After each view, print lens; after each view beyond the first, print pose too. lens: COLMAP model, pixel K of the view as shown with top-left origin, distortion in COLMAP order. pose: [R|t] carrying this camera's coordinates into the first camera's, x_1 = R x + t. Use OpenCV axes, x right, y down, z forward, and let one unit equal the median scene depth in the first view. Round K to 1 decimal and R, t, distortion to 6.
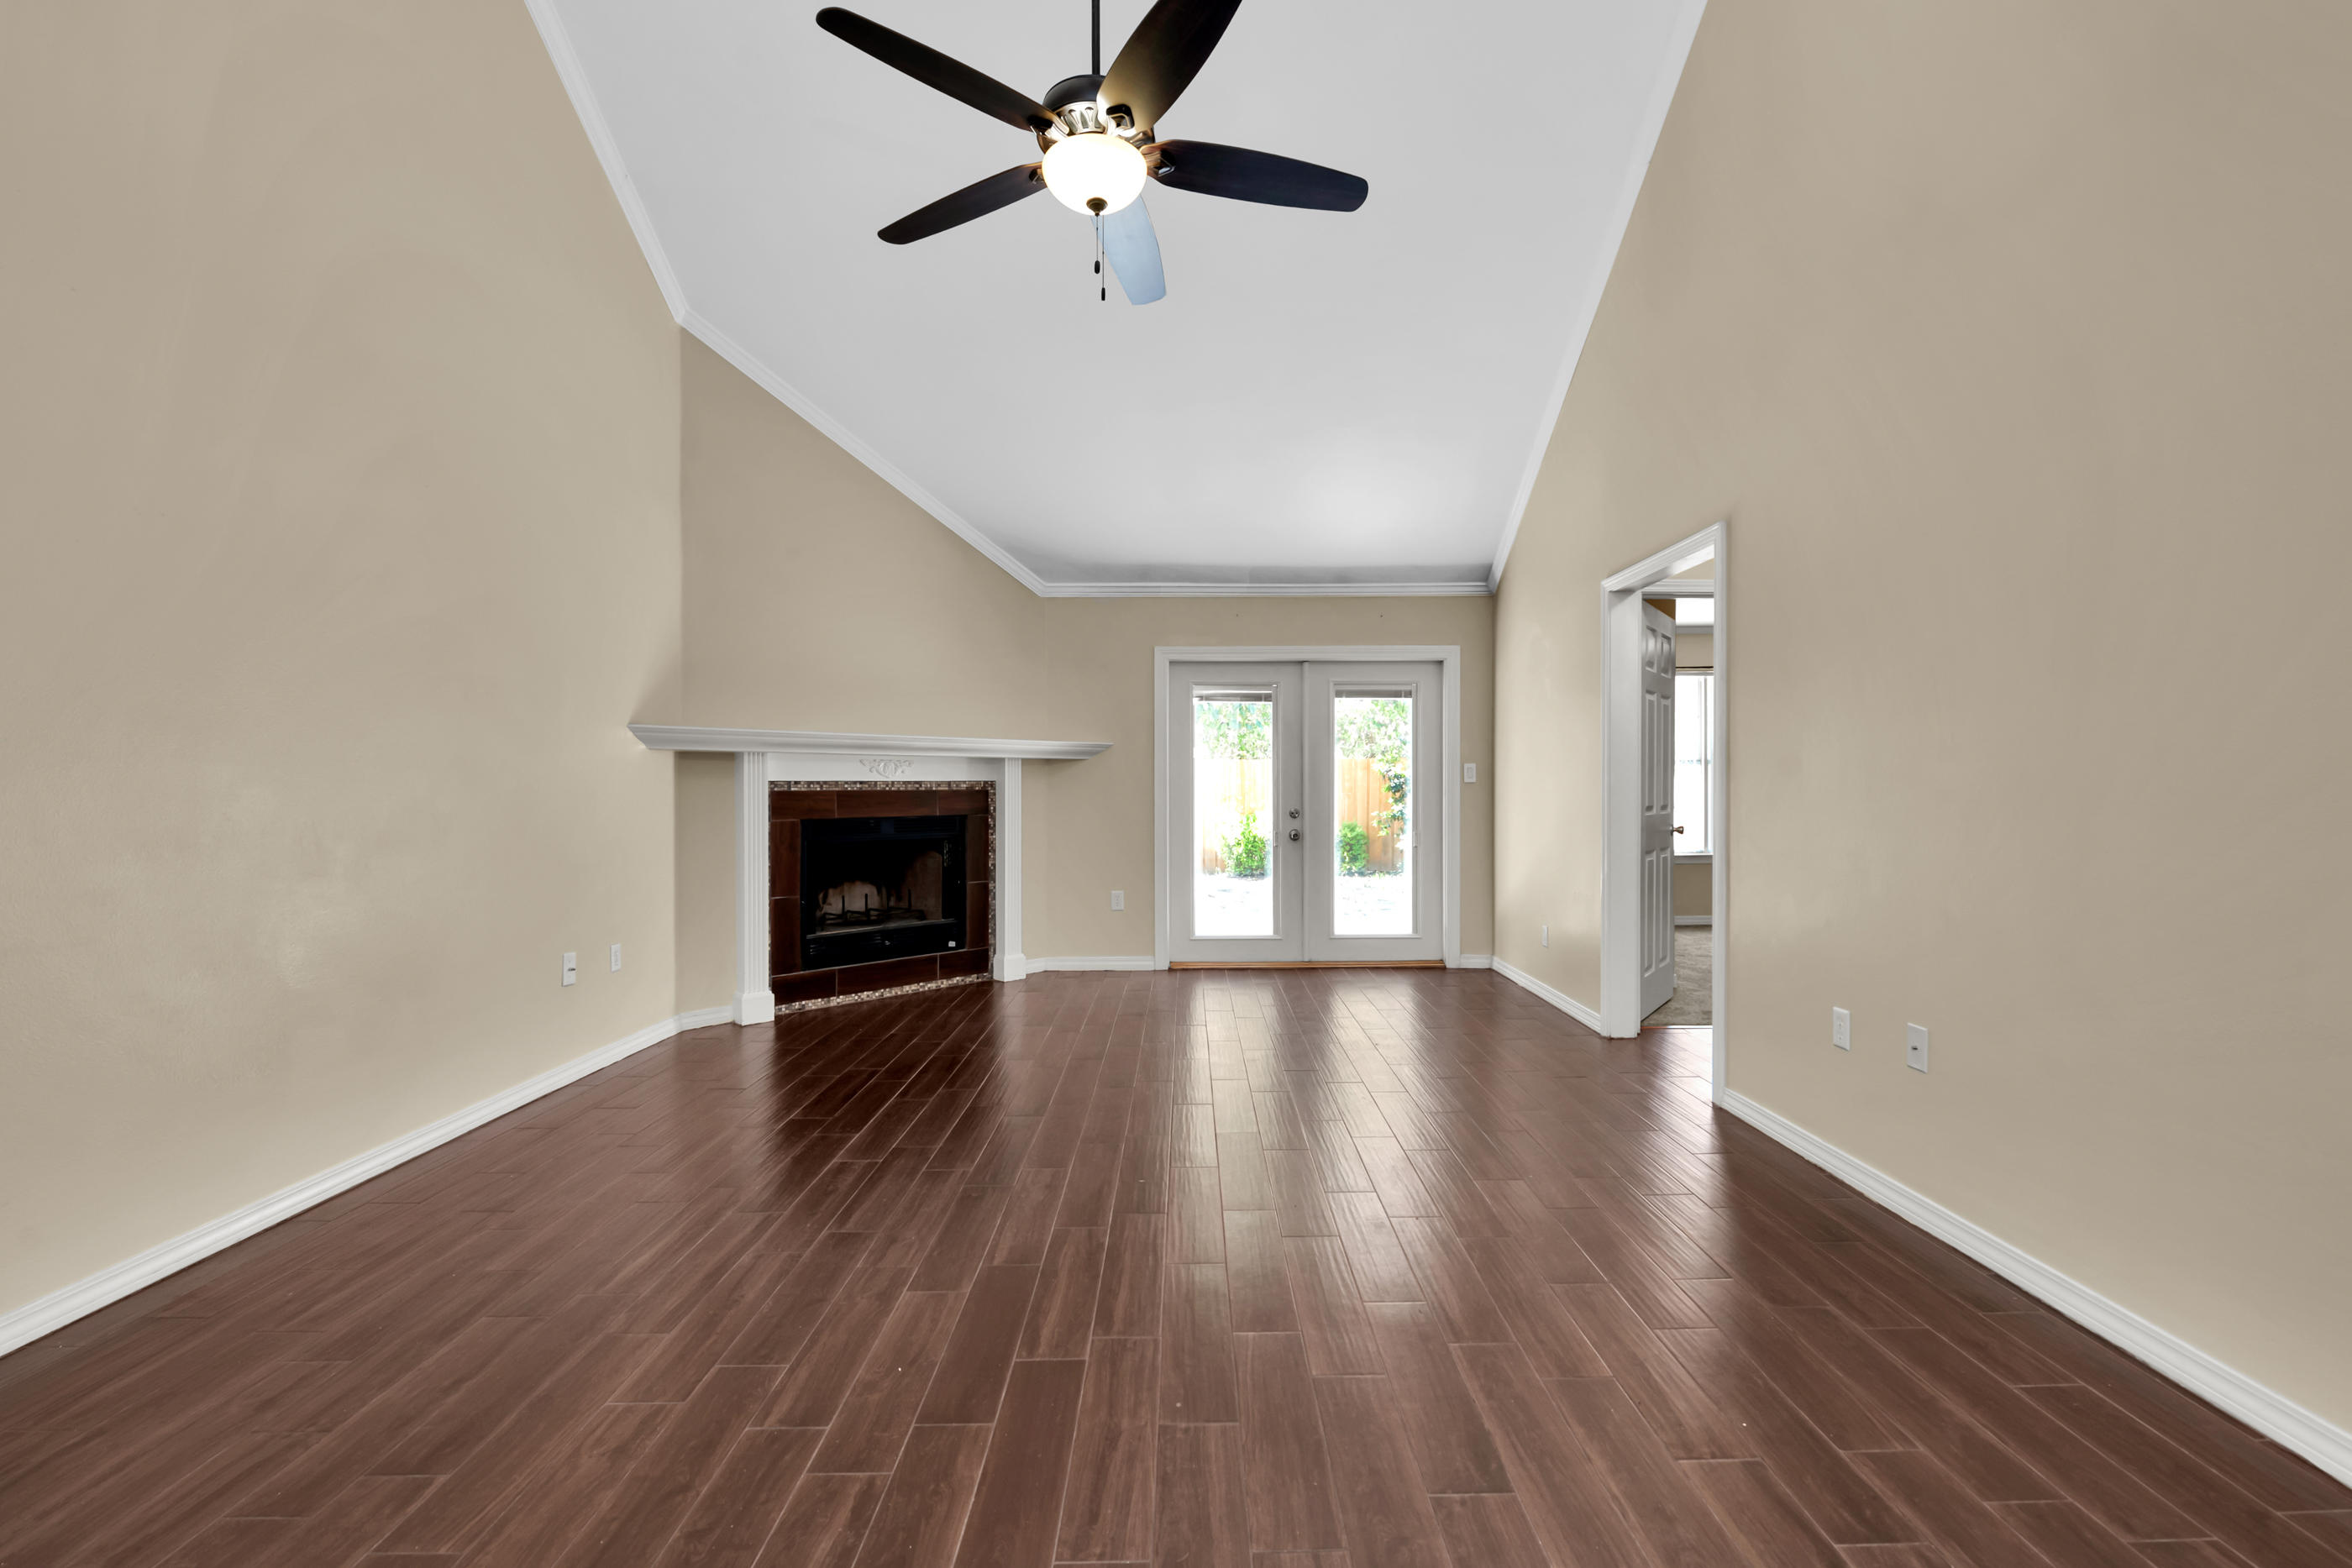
lens RADIAL K [[1000.7, 0, 1186.8], [0, 1000.7, 783.9], [0, 0, 1]] dist [0.012359, -0.000250]
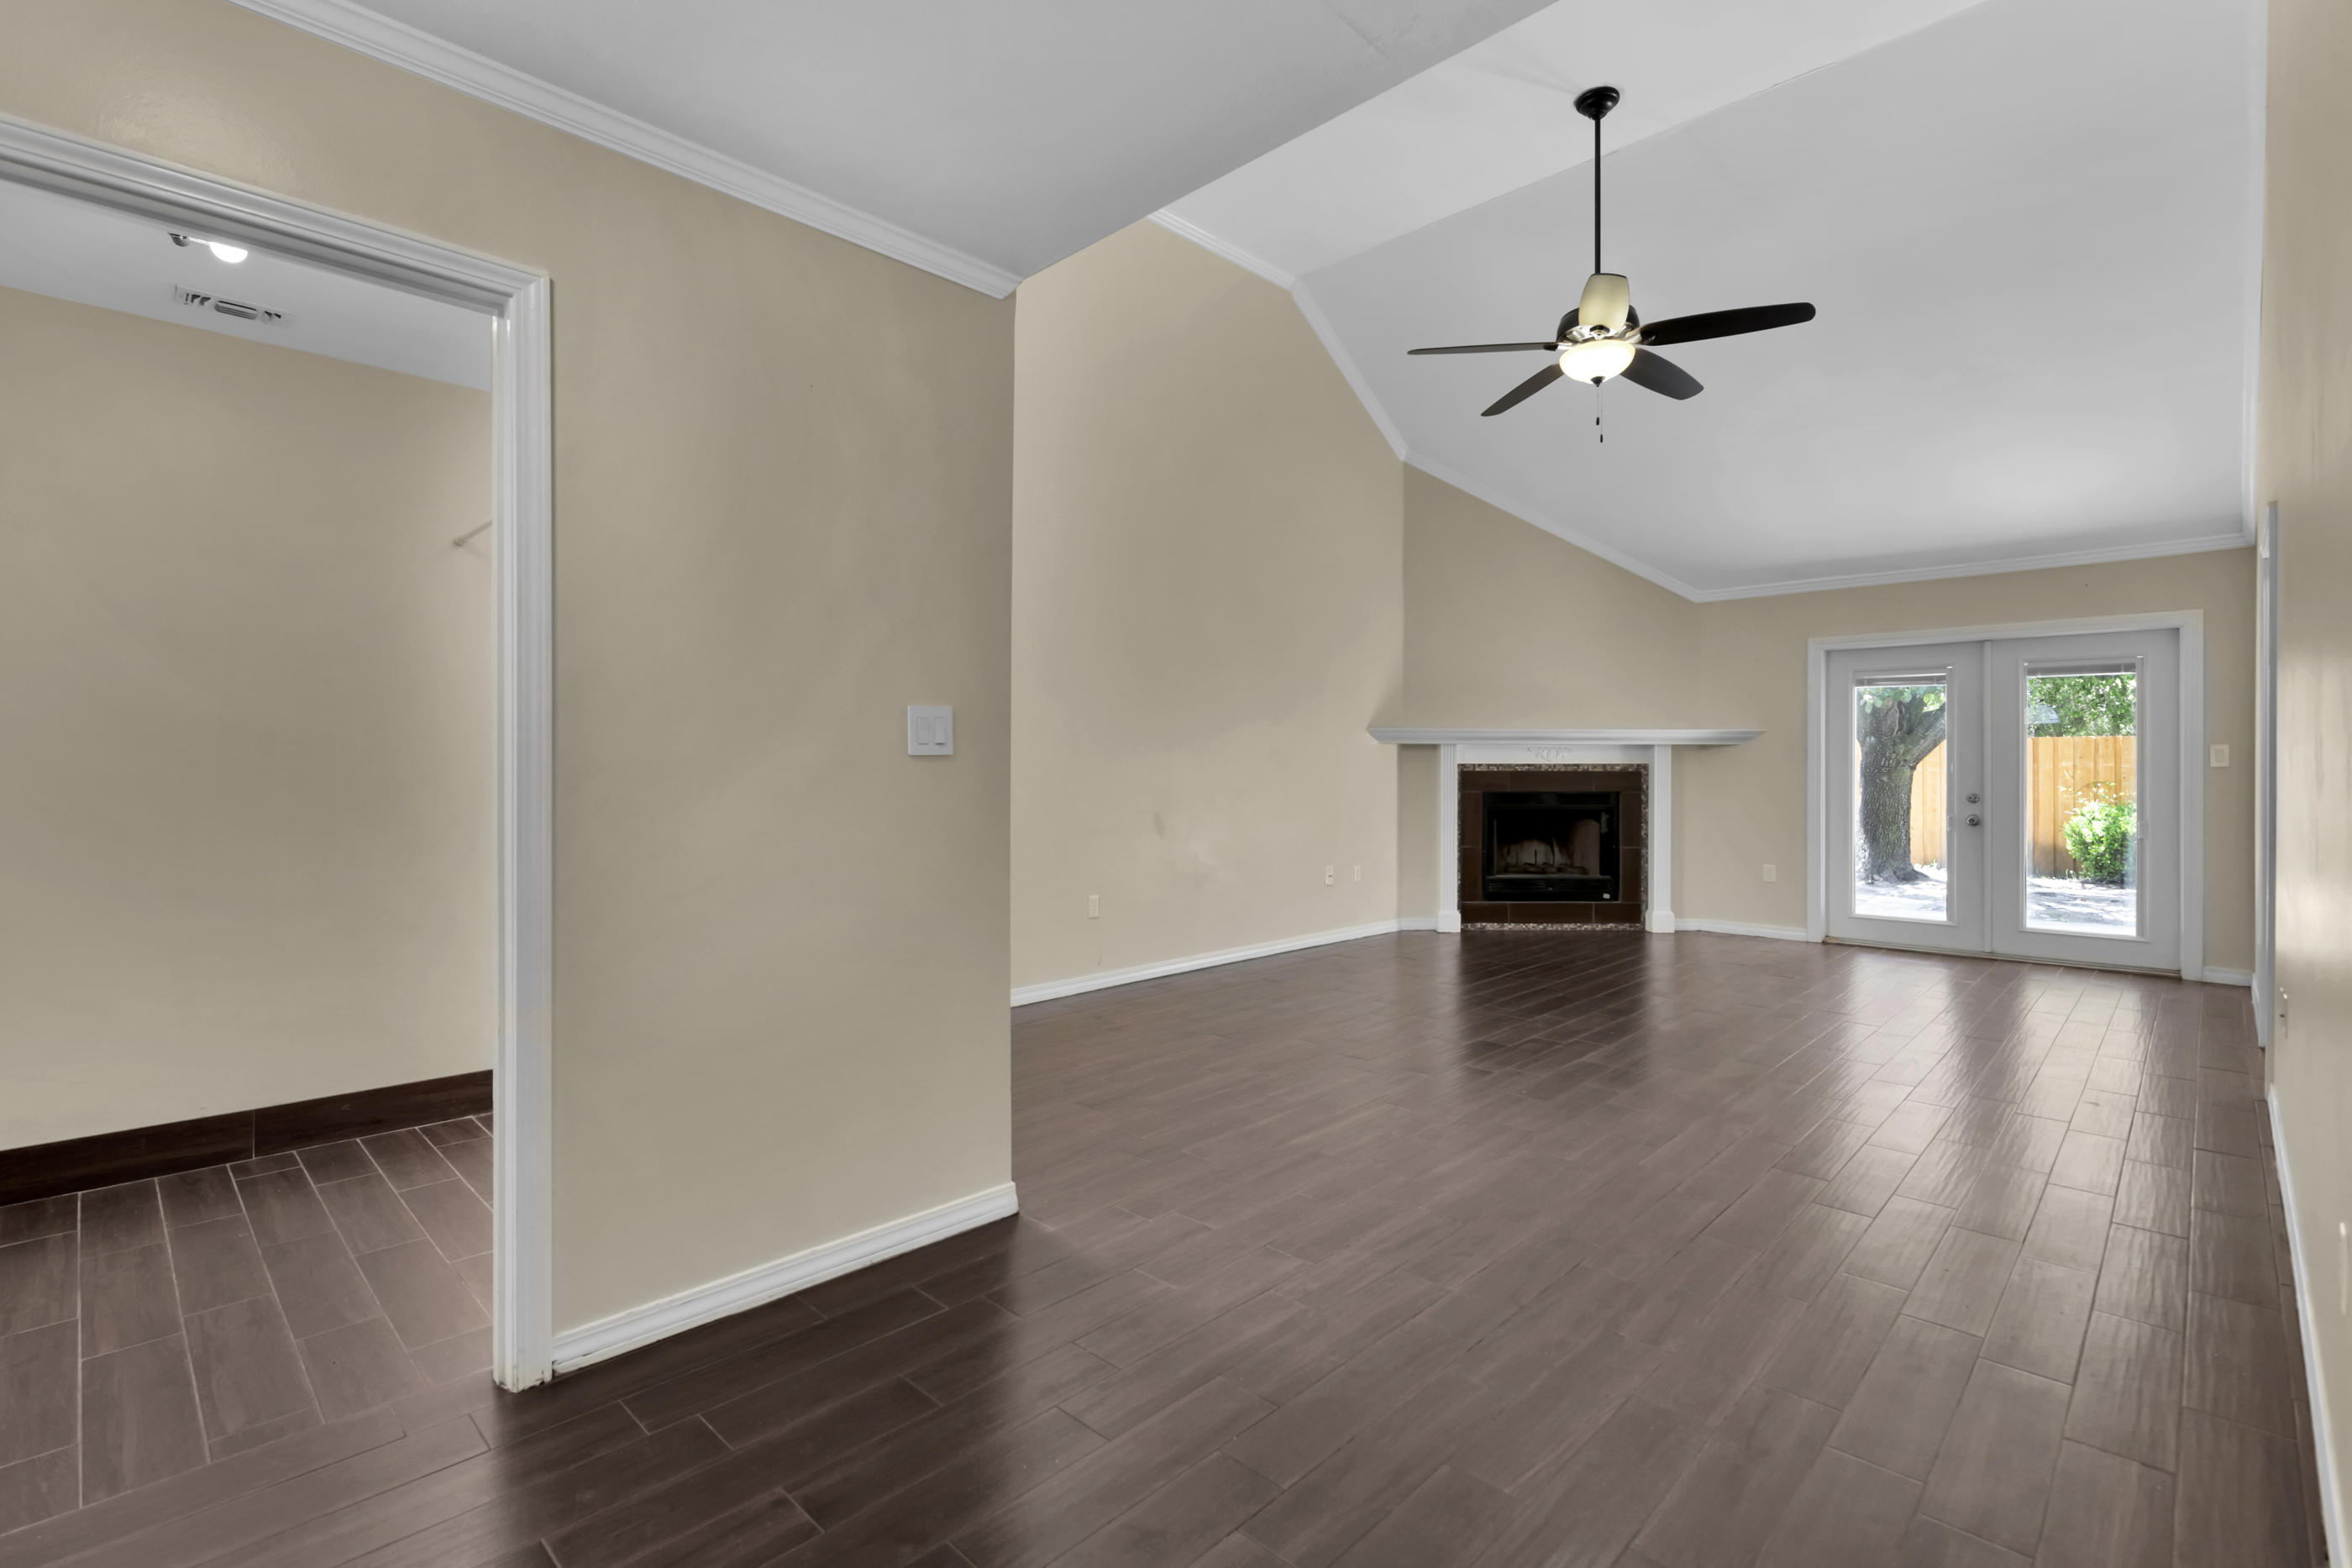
lens RADIAL K [[1053.3, 0, 1184.0], [0, 1053.3, 771.5], [0, 0, 1]] dist [-0.001210, -0.000162]
pose [[0.714593, 0.008296, -0.699491, 0.296885], [-0.002905, 0.999956, 0.008892, -0.003457], [0.699535, -0.004322, 0.714586, -0.287078]]
